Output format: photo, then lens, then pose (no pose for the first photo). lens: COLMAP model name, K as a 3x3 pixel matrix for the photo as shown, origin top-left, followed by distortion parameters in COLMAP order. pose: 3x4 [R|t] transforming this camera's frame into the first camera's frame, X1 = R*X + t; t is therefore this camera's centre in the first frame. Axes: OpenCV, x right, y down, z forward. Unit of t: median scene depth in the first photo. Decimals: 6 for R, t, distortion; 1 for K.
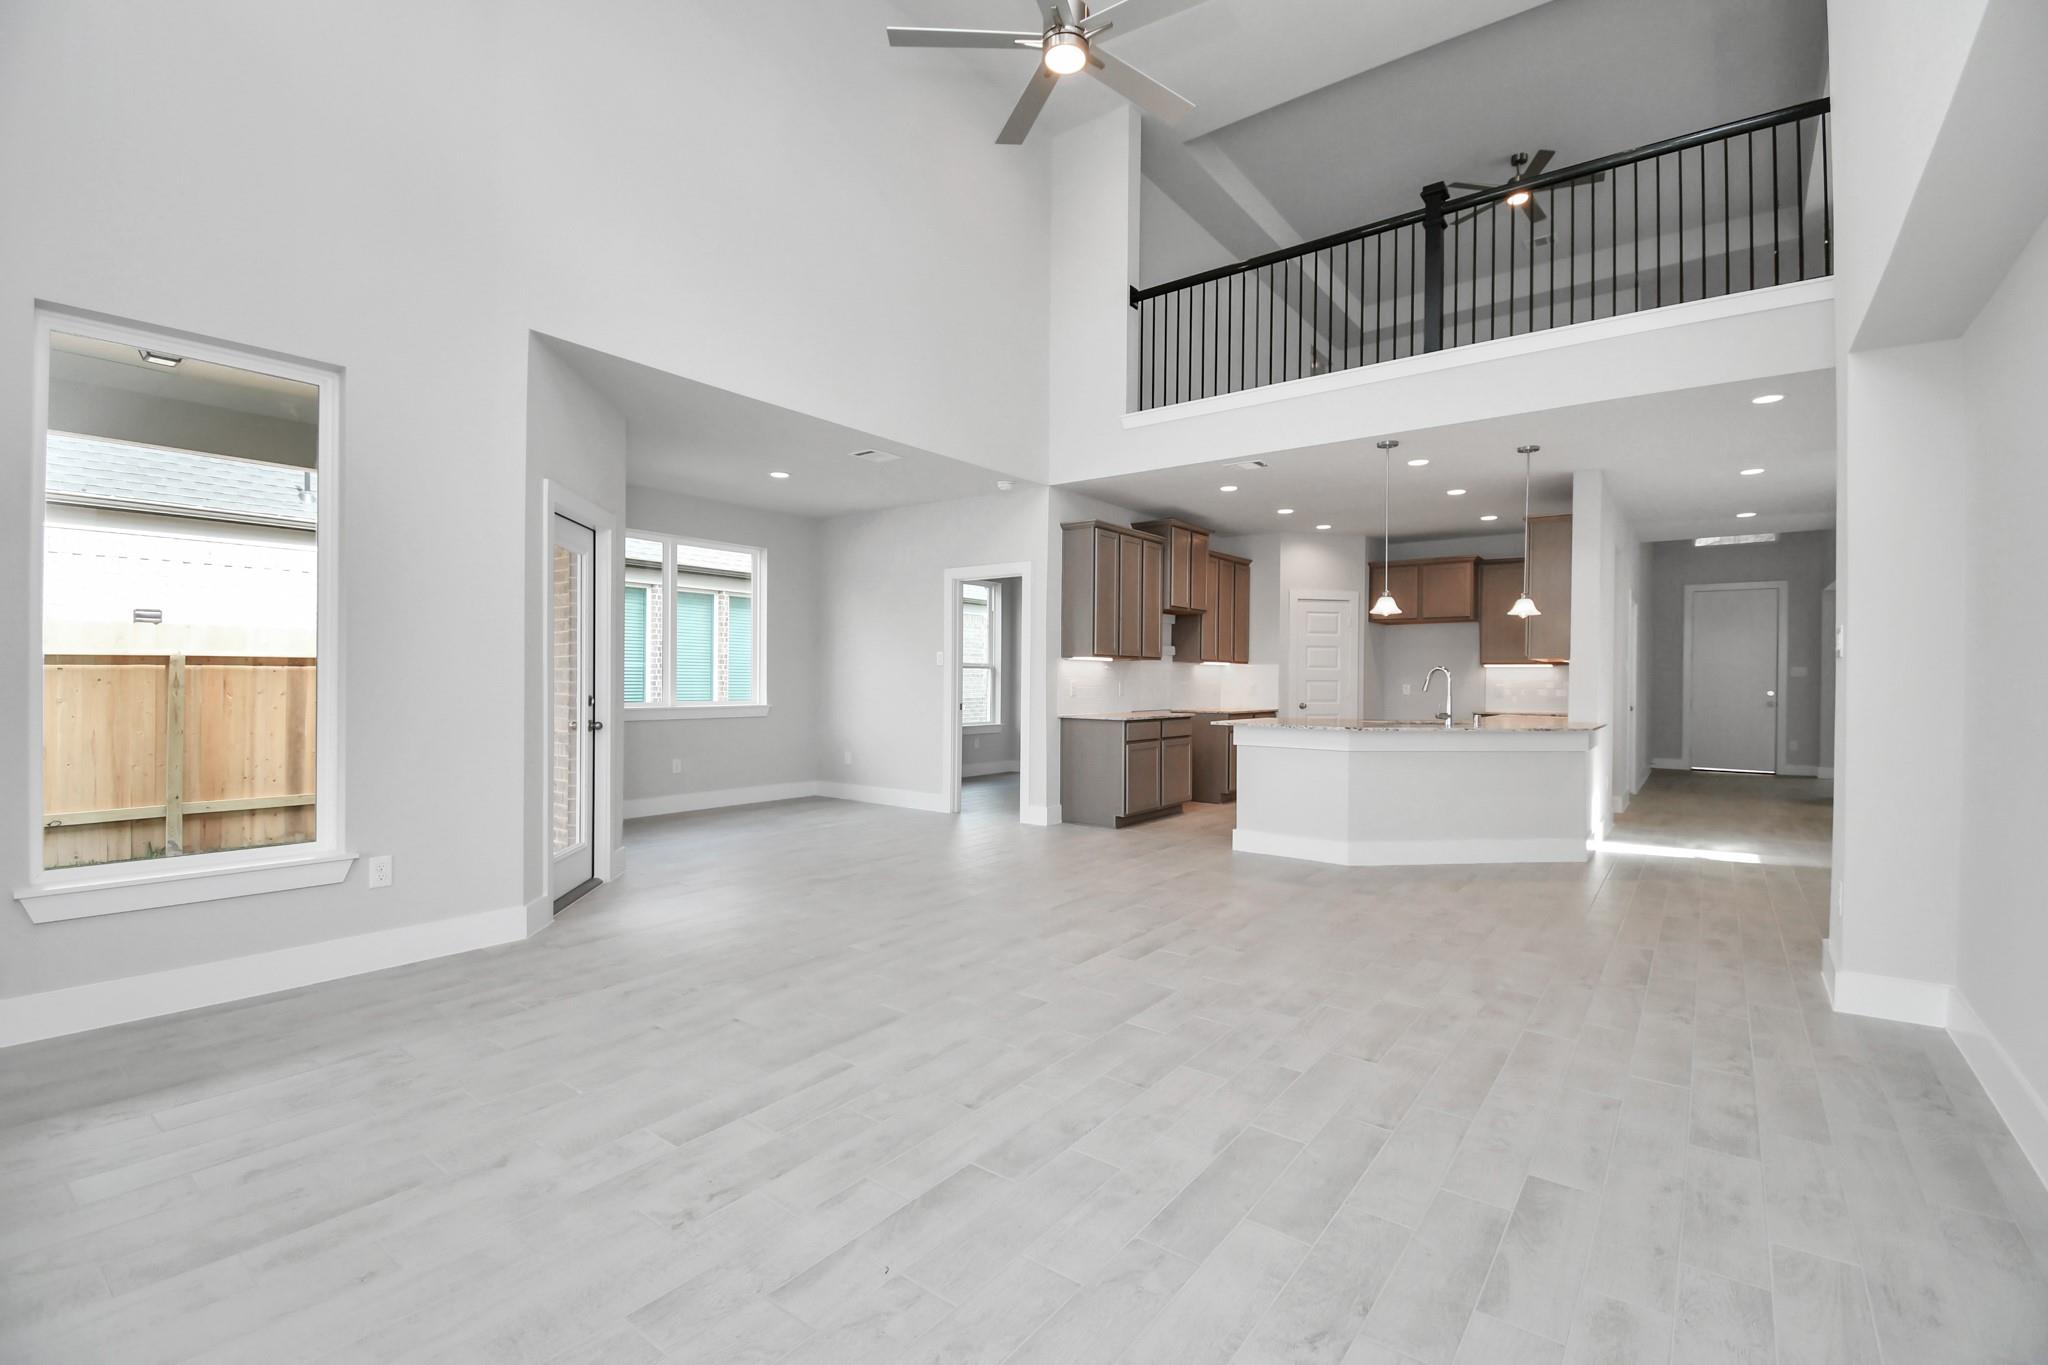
lens RADIAL K [[881.9, 0, 1024.0], [0, 881.9, 682.5], [0, 0, 1]] dist [-0.000512, -0.000127]
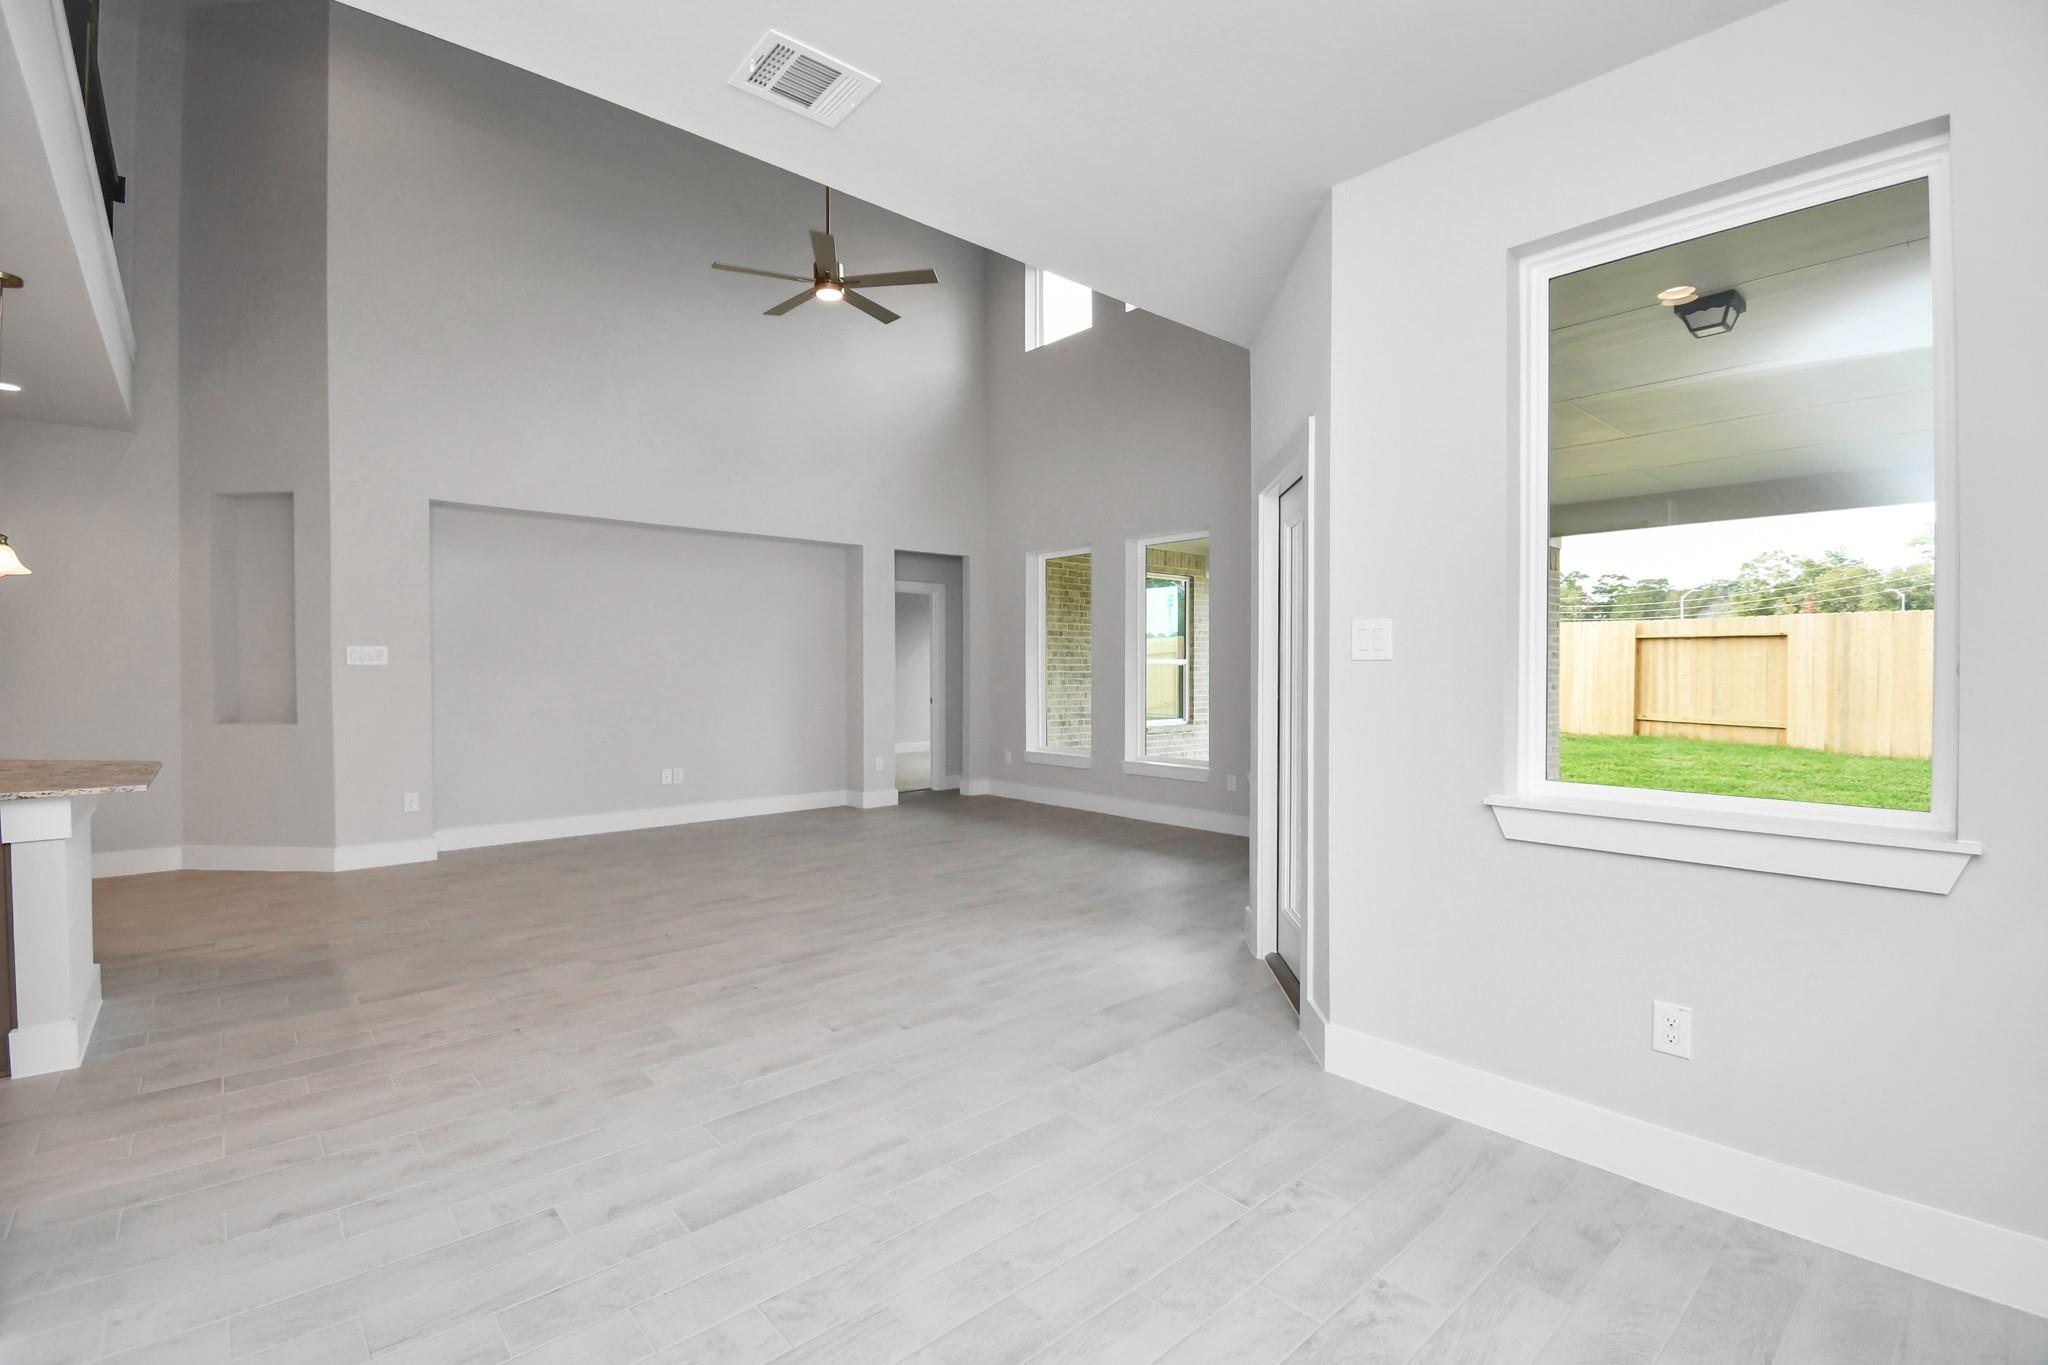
lens RADIAL K [[951.5, 0, 1032.9], [0, 951.5, 694.9], [0, 0, 1]] dist [-0.001378, -0.000871]
pose [[-0.980177, -0.008223, 0.197952, -0.366822], [-0.001494, 0.999417, 0.034118, -0.019693], [-0.198117, 0.033146, -0.979618, 1.466167]]
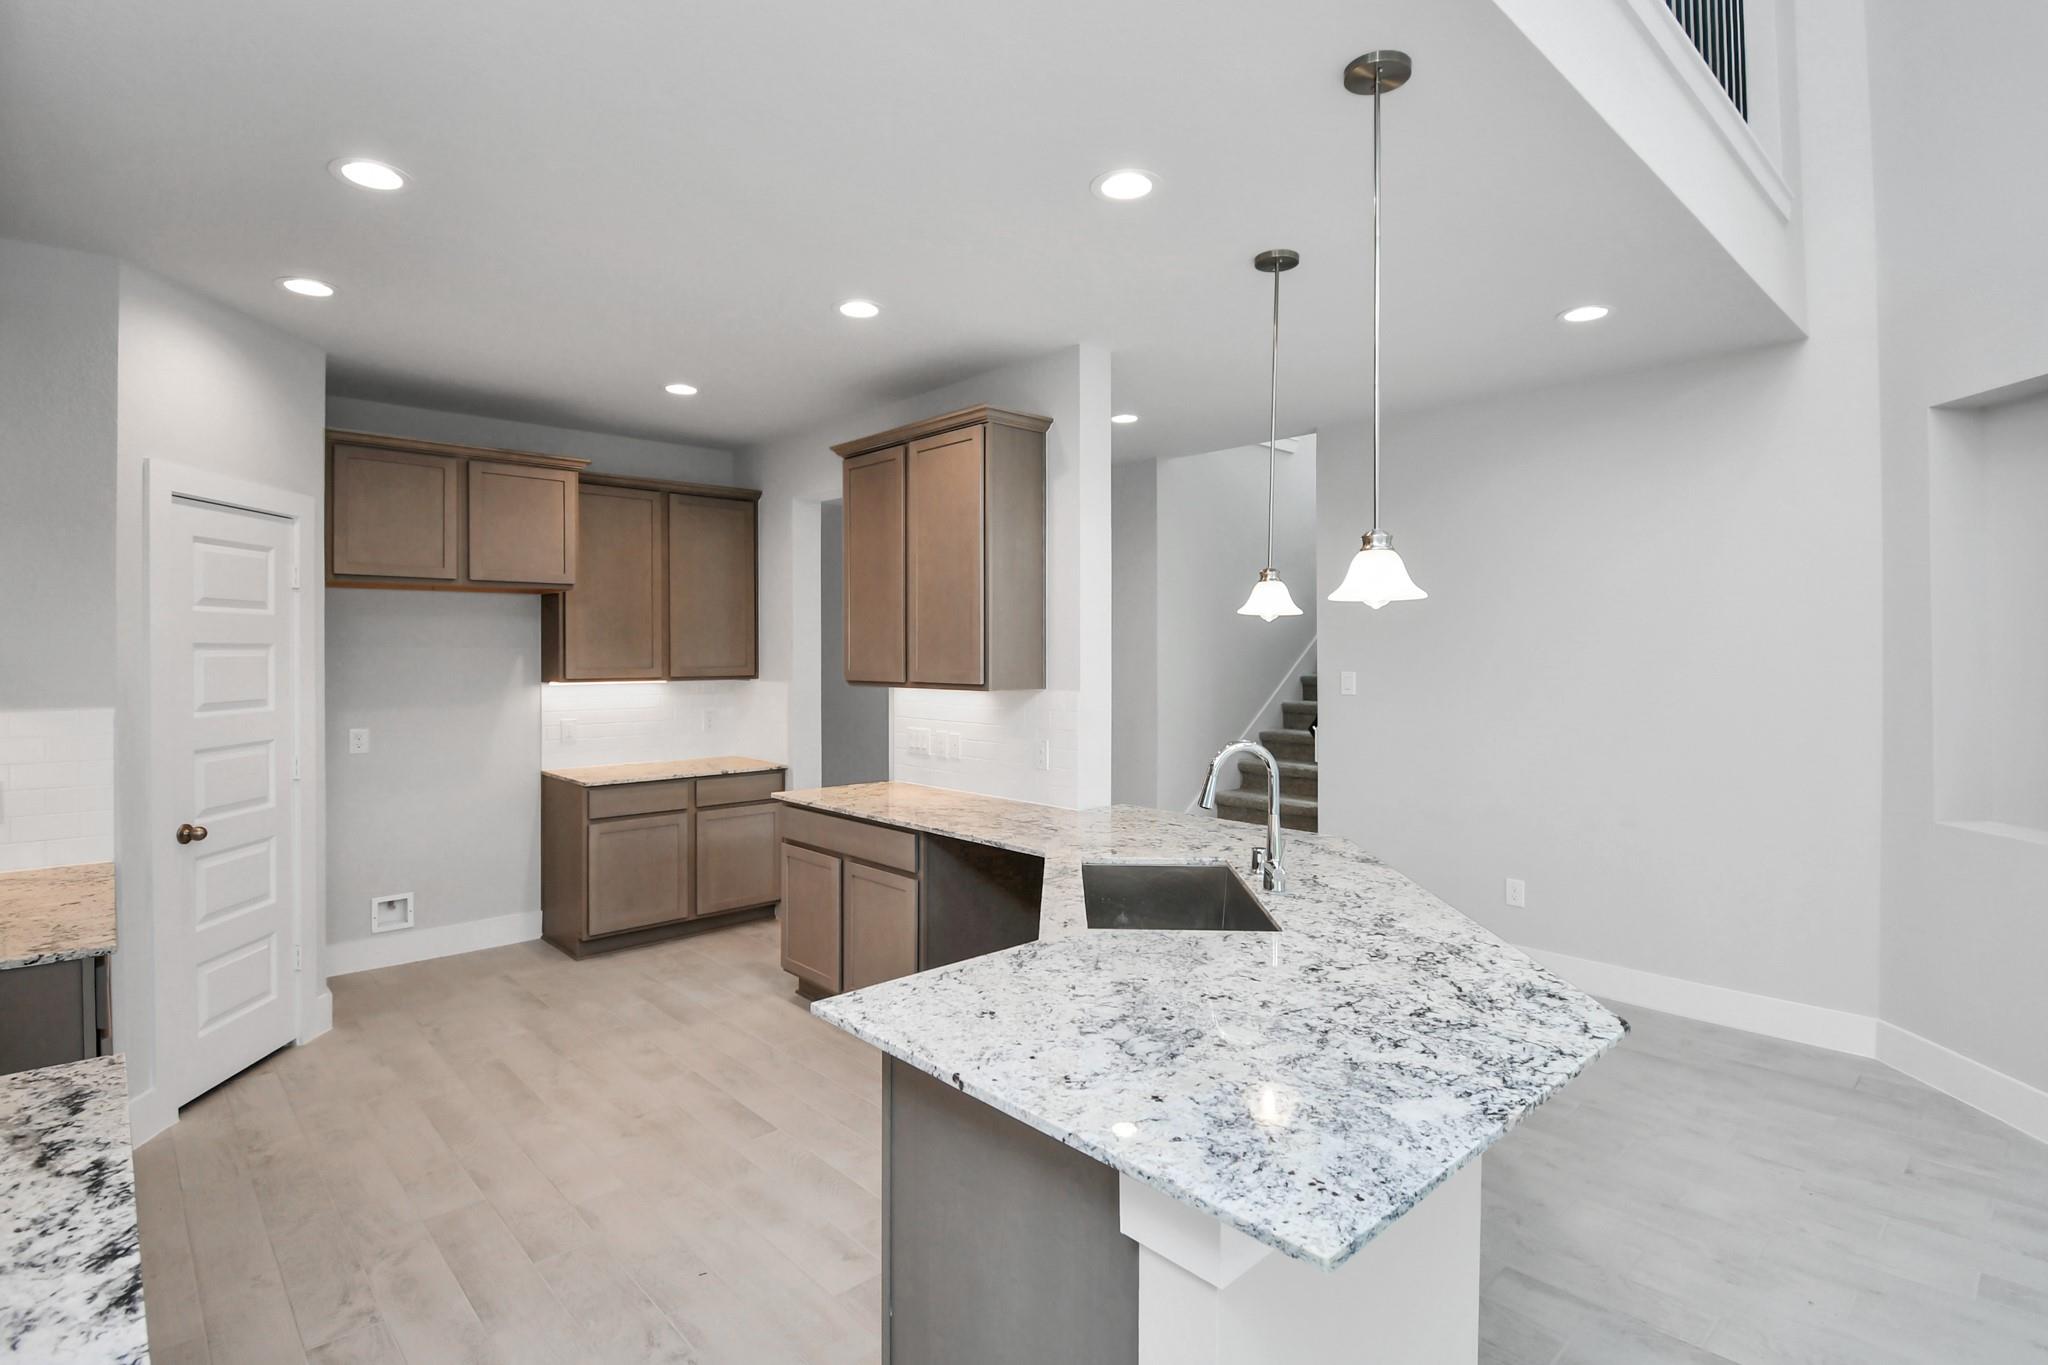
lens RADIAL K [[957.2, 0, 1013.8], [0, 957.2, 647.2], [0, 0, 1]] dist [0.023104, -0.024124]
pose [[0.170840, -0.004772, 0.985287, 0.043742], [0.009821, 0.999947, 0.003140, -0.063897], [-0.985250, 0.009140, 0.170878, 1.079440]]
